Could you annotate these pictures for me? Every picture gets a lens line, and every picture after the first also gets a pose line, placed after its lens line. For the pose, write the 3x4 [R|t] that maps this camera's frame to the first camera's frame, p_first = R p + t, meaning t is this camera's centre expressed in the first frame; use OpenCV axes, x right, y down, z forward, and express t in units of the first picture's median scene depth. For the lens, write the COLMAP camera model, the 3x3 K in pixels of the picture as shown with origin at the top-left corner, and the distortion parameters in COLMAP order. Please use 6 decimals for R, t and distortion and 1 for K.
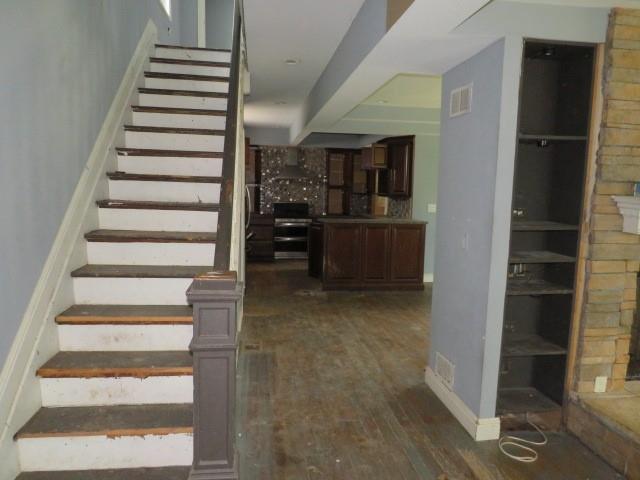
lens RADIAL K [[454.2, 0, 317.6], [0, 454.2, 242.2], [0, 0, 1]] dist [-0.030002, 0.010061]
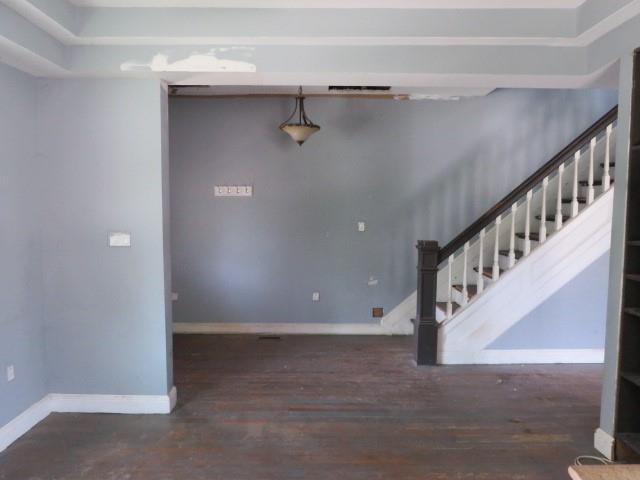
lens RADIAL K [[454.2, 0, 316.1], [0, 454.2, 238.7], [0, 0, 1]] dist [-0.030002, 0.010061]
pose [[-0.127370, 0.053620, -0.990405, 1.406889], [-0.126724, 0.989475, 0.069867, -0.019605], [0.983727, 0.134407, -0.119235, 0.429340]]
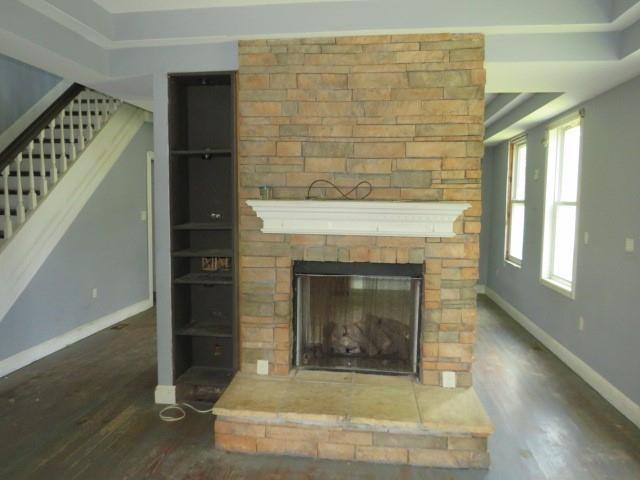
lens RADIAL K [[454.2, 0, 315.6], [0, 454.2, 240.9], [0, 0, 1]] dist [-0.030002, 0.010061]
pose [[0.963948, 0.013216, -0.265761, 1.074797], [-0.022138, 0.999286, -0.030605, 0.033189], [0.265167, 0.035385, 0.963553, -0.069537]]
